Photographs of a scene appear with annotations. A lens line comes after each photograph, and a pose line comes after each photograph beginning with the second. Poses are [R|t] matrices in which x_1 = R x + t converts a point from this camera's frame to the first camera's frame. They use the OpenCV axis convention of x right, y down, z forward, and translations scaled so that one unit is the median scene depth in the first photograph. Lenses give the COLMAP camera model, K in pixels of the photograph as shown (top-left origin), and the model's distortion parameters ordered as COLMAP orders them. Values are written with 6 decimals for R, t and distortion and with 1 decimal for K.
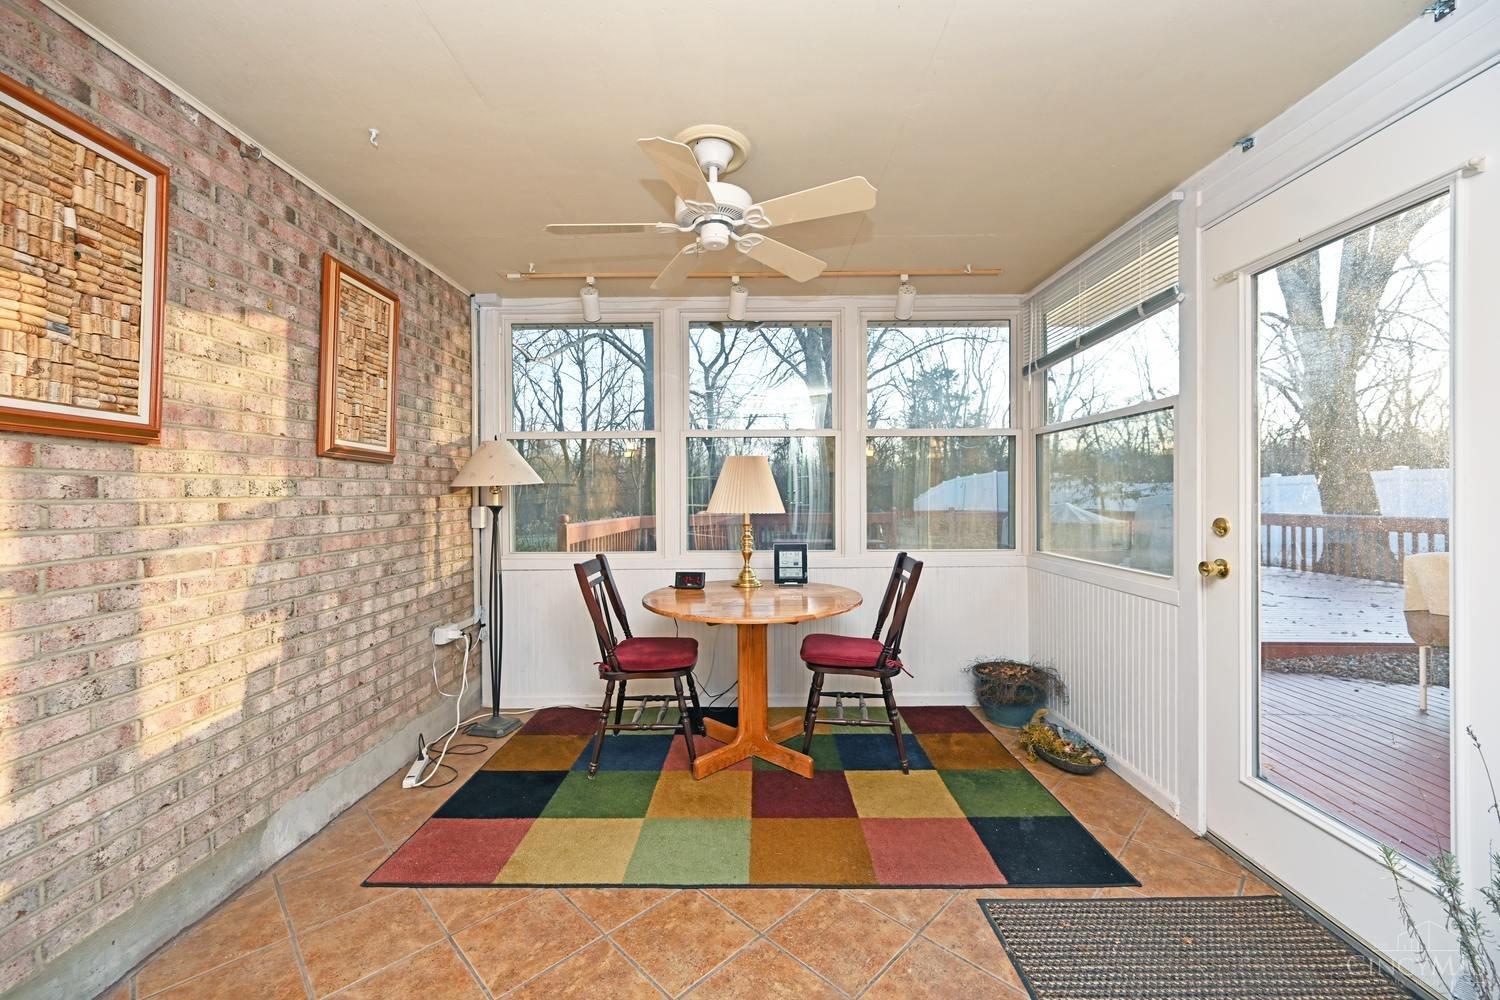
lens RADIAL K [[591.2, 0, 749.8], [0, 591.2, 497.2], [0, 0, 1]] dist [0.000522, 0.000570]
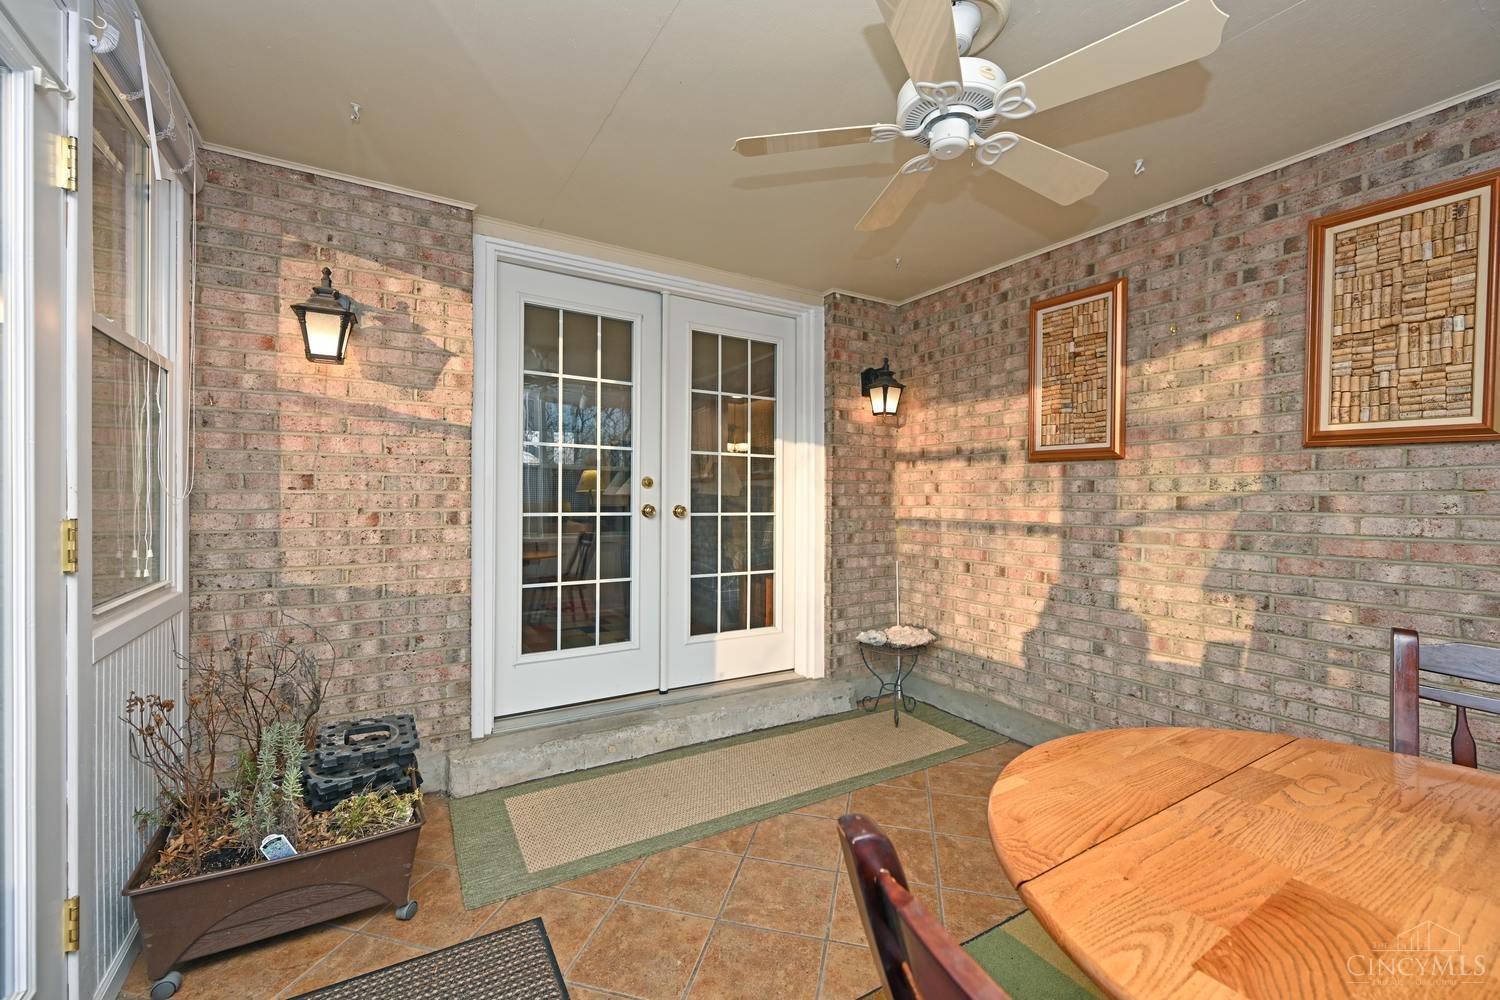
lens RADIAL K [[591.2, 0, 746.1], [0, 591.2, 495.3], [0, 0, 1]] dist [0.000522, 0.000570]
pose [[-0.852024, -0.001906, -0.523499, 0.562986], [-0.005597, 0.999969, 0.005469, 0.005550], [0.523473, 0.007590, -0.852009, 1.535428]]
